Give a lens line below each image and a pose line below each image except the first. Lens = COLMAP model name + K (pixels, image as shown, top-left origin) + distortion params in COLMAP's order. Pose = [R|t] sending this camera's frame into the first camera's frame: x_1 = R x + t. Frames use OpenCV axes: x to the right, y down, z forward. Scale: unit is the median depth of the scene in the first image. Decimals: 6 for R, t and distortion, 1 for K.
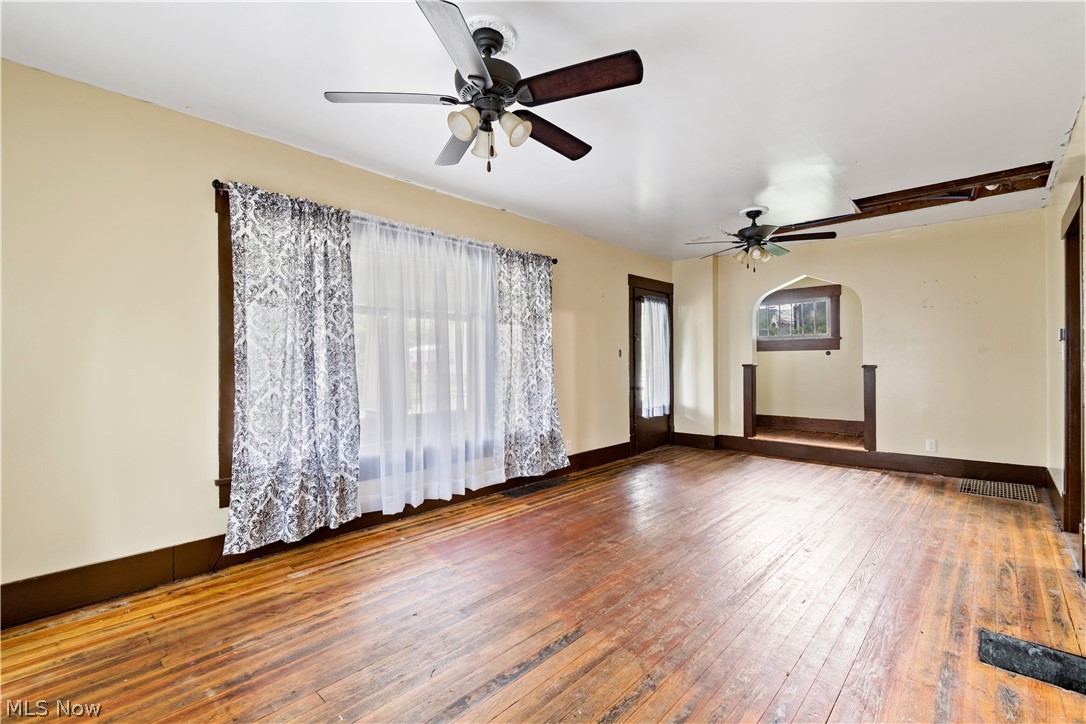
lens RADIAL K [[482.5, 0, 543.5], [0, 482.5, 359.2], [0, 0, 1]] dist [0.001422, -0.001309]
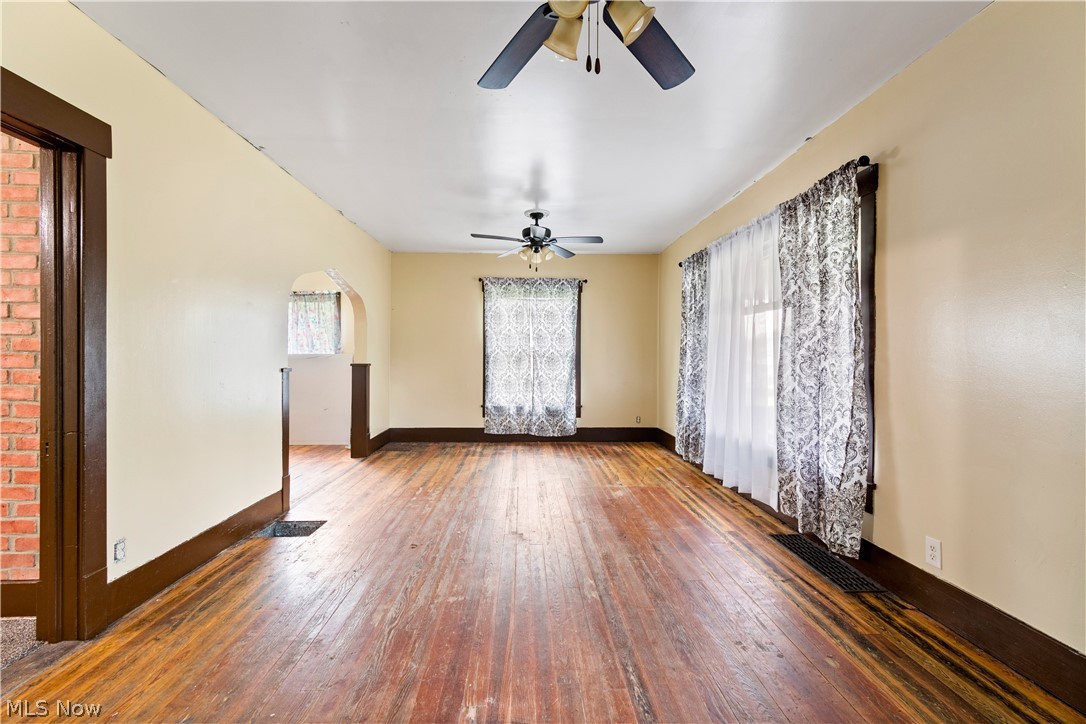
lens RADIAL K [[482.5, 0, 543.5], [0, 482.5, 359.2], [0, 0, 1]] dist [0.001422, -0.001309]
pose [[-0.706934, 0.008246, -0.707231, 0.783345], [0.005550, 0.999966, 0.006111, 0.005865], [0.707257, 0.000395, -0.706956, 1.390489]]
